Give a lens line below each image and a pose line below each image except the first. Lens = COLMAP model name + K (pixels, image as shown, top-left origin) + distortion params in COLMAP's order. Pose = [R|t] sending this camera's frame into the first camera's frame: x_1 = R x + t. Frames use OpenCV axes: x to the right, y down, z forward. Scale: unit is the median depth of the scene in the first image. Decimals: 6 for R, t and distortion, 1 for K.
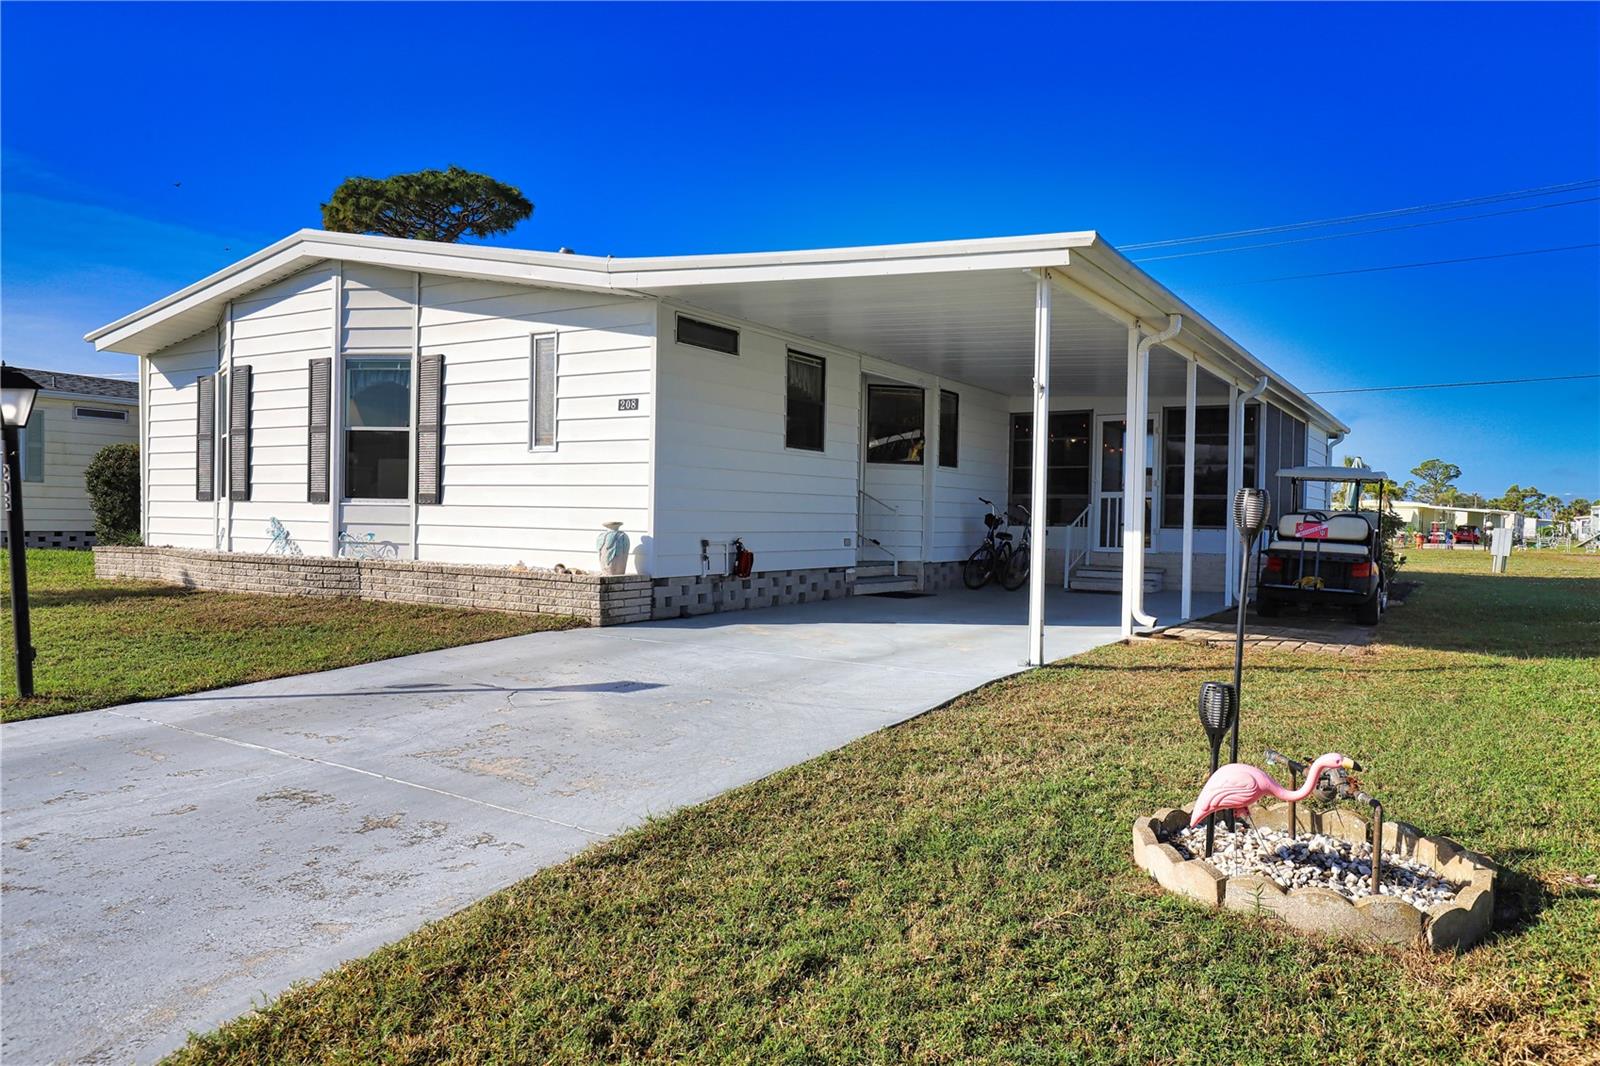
lens RADIAL K [[1100.8, 0, 796.2], [0, 1100.8, 528.6], [0, 0, 1]] dist [-0.002697, -0.000236]
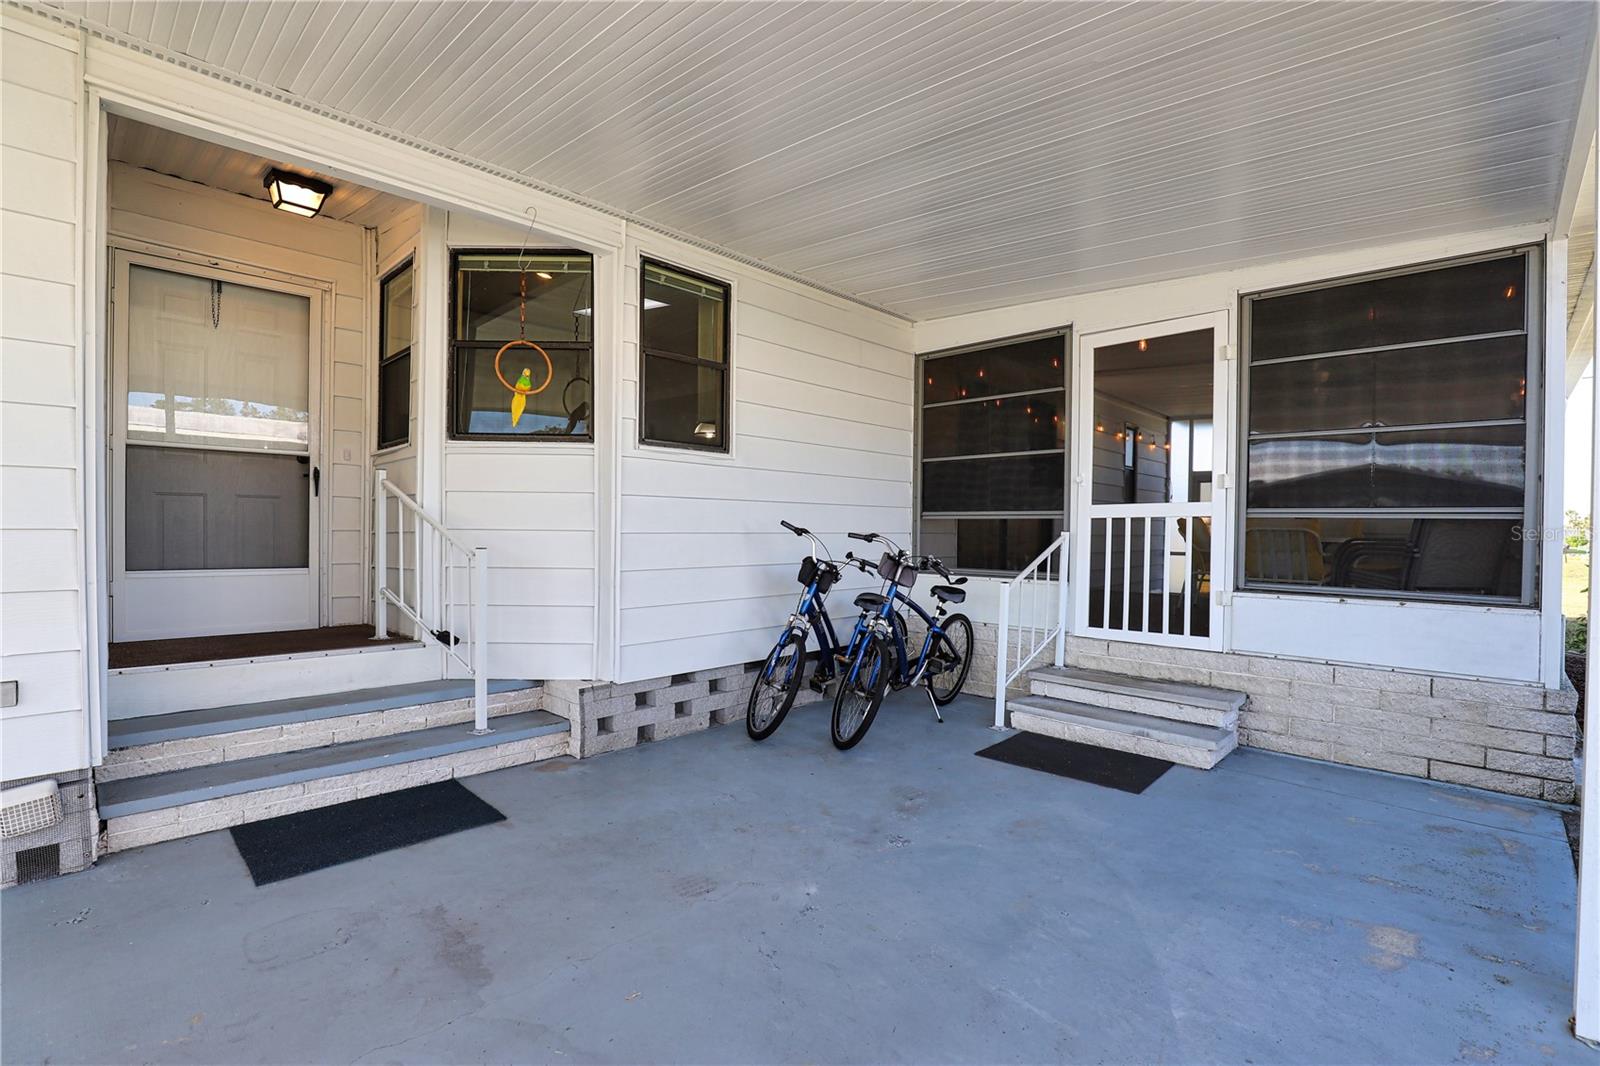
lens RADIAL K [[736.1, 0, 805.5], [0, 736.1, 525.5], [0, 0, 1]] dist [-0.020630, 0.002180]
pose [[0.980334, -0.003059, -0.197320, 0.227578], [0.001762, 0.999976, -0.006748, -0.023358], [0.197336, 0.006268, 0.980316, 0.699520]]
